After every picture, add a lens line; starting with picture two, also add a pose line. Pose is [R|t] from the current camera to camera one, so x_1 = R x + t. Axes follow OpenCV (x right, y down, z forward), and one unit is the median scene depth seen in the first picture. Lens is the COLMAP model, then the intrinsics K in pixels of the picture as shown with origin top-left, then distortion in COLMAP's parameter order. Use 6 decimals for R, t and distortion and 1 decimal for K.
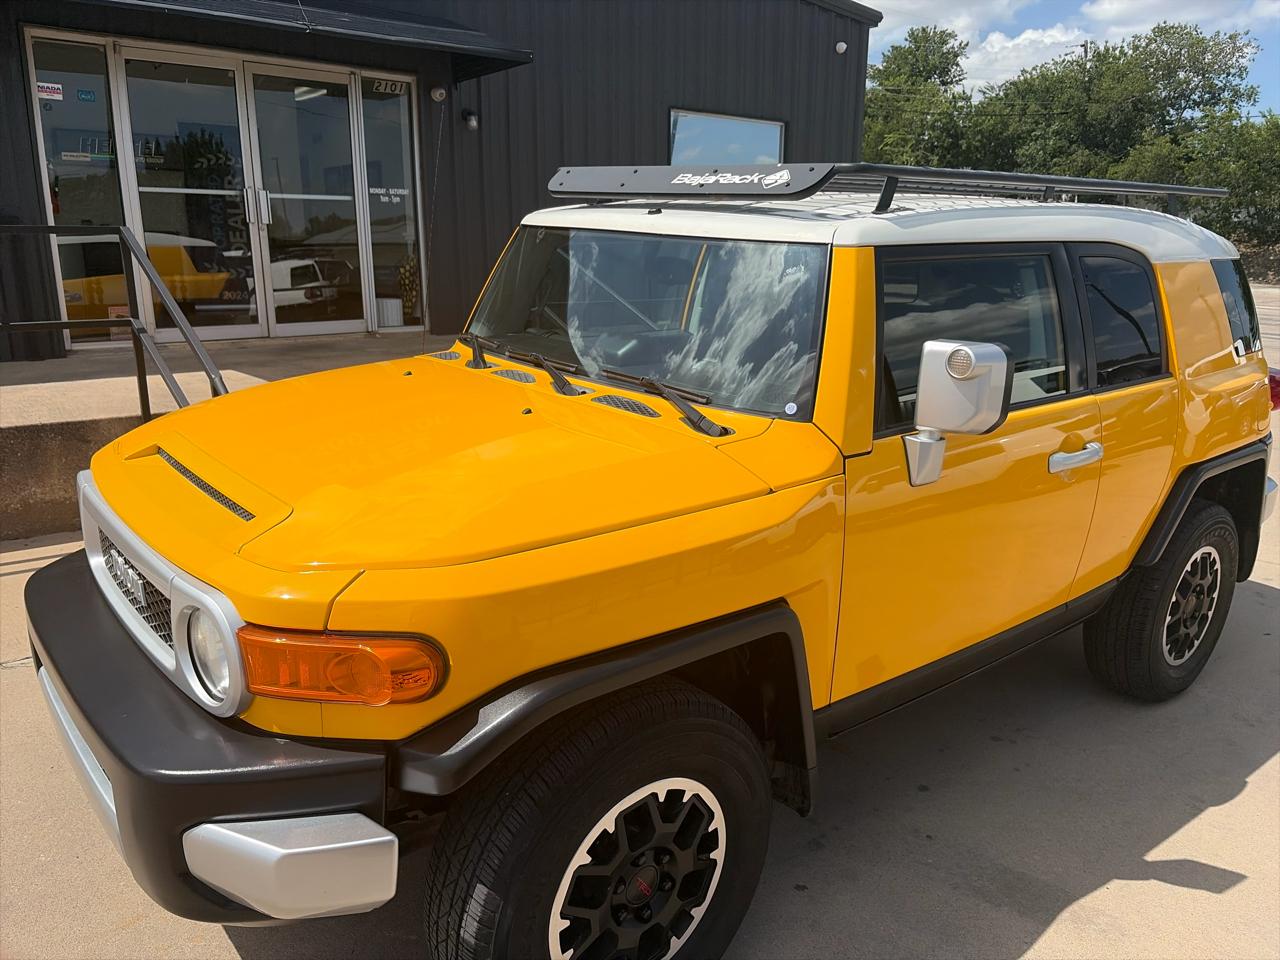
lens RADIAL K [[980.0, 0, 635.6], [0, 980.0, 483.9], [0, 0, 1]] dist [0.038240, -0.041941]
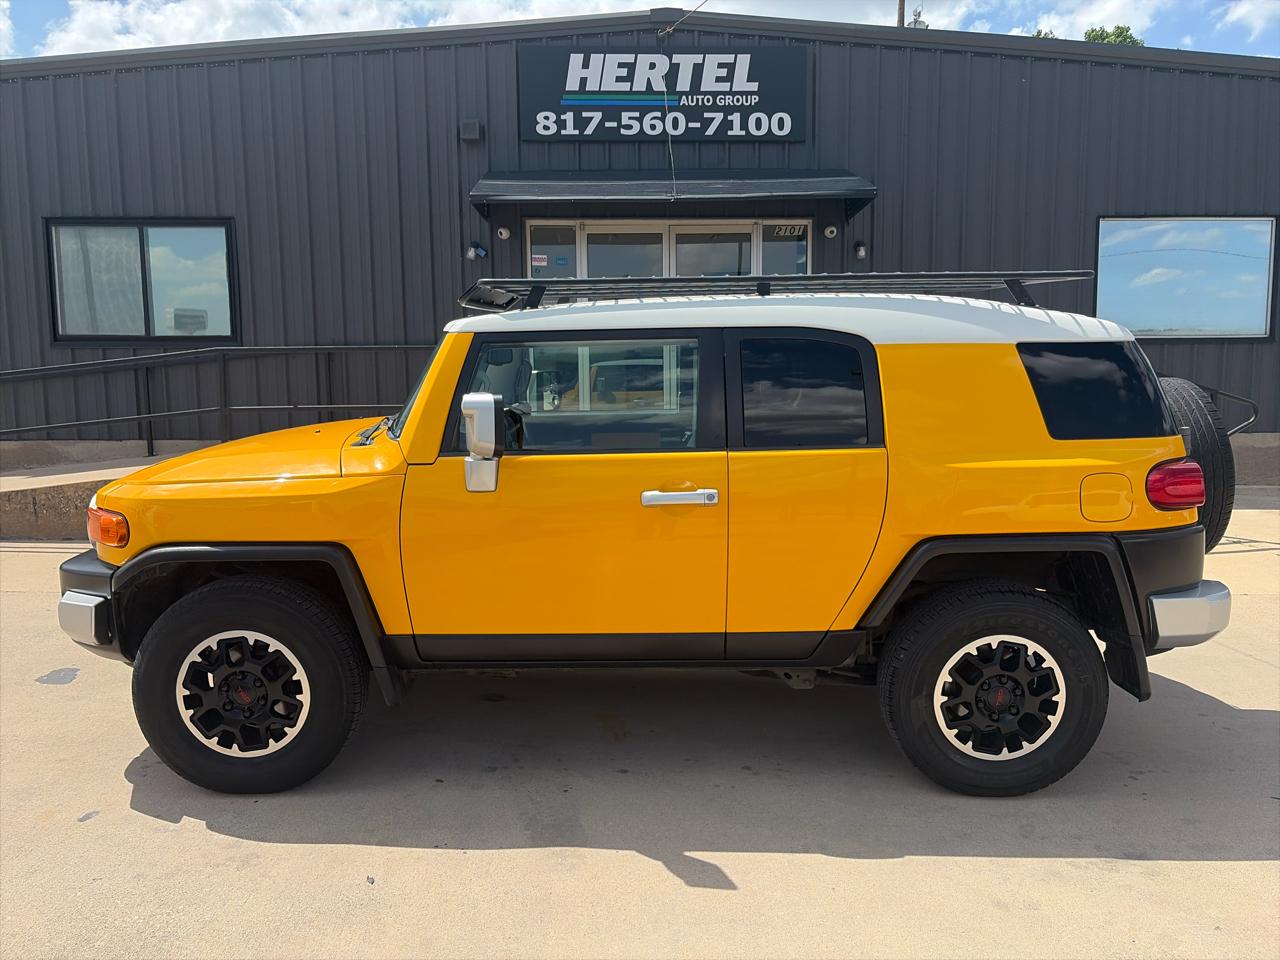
lens RADIAL K [[976.0, 0, 632.9], [0, 976.0, 481.9], [0, 0, 1]] dist [0.020333, -0.007037]
pose [[0.767961, 0.061617, -0.637526, 0.458435], [-0.141573, 0.987072, -0.075137, 0.020305], [0.624654, 0.147959, 0.766756, 0.014063]]
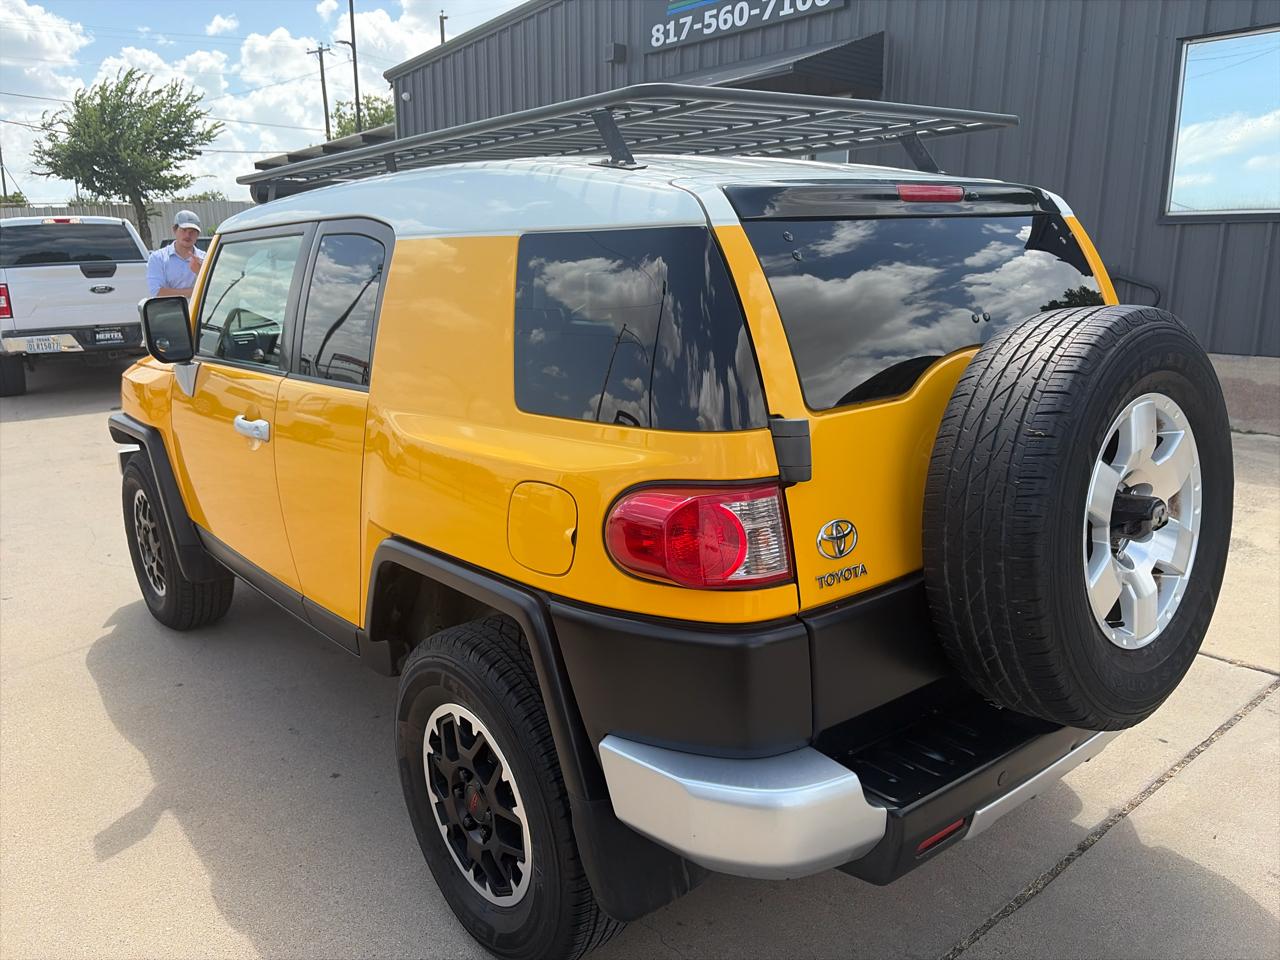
lens RADIAL K [[976.0, 0, 630.9], [0, 976.0, 480.0], [0, 0, 1]] dist [0.020333, -0.007037]
pose [[0.002879, 0.206826, -0.978374, 1.096359], [-0.238103, 0.950381, 0.200207, -0.205012], [0.971236, 0.232377, 0.051982, 0.971506]]
